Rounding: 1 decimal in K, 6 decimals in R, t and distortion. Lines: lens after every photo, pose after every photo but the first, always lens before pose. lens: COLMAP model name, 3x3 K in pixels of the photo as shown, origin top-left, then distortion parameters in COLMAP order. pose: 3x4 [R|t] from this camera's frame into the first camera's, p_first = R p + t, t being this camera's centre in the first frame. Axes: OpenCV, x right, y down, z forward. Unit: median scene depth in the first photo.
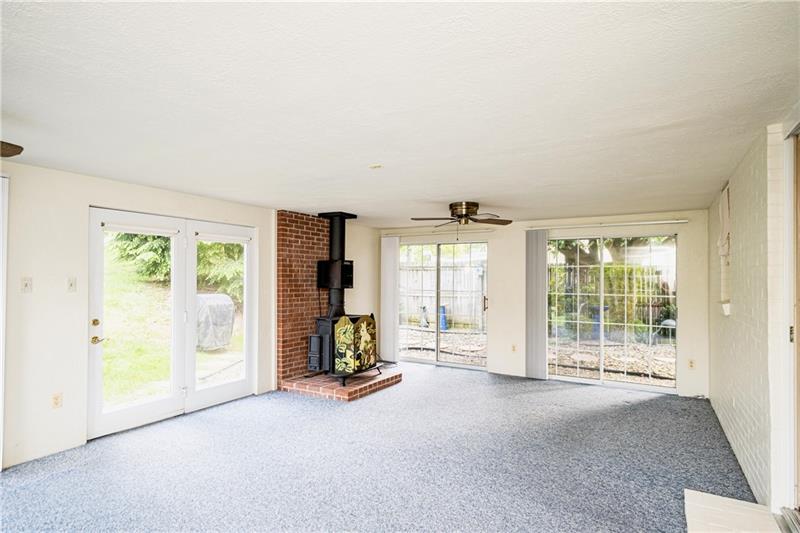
lens RADIAL K [[446.7, 0, 400.5], [0, 446.7, 269.6], [0, 0, 1]] dist [0.005486, 0.000510]
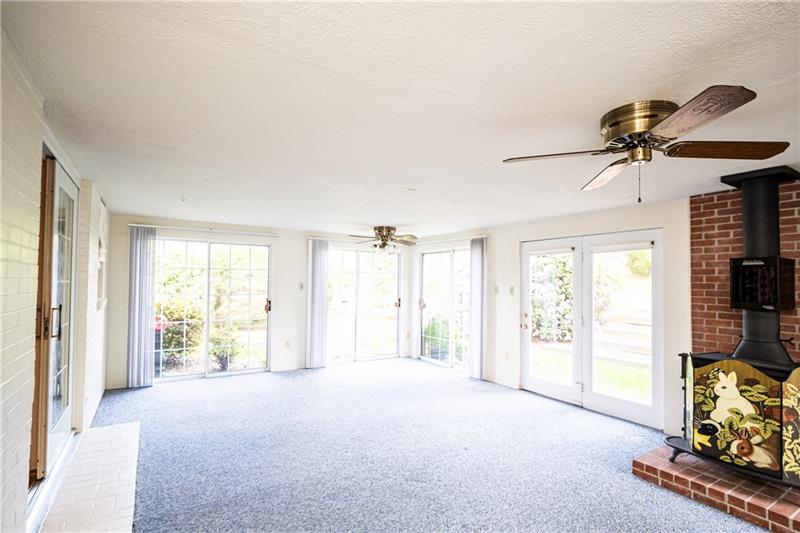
lens RADIAL K [[394.8, 0, 401.3], [0, 394.8, 271.2], [0, 0, 1]] dist [-0.000231, 0.000326]
pose [[-0.460265, -0.036271, -0.887040, 0.526628], [0.003421, 0.999085, -0.042627, 0.015334], [0.887775, -0.022654, -0.459720, 0.884083]]
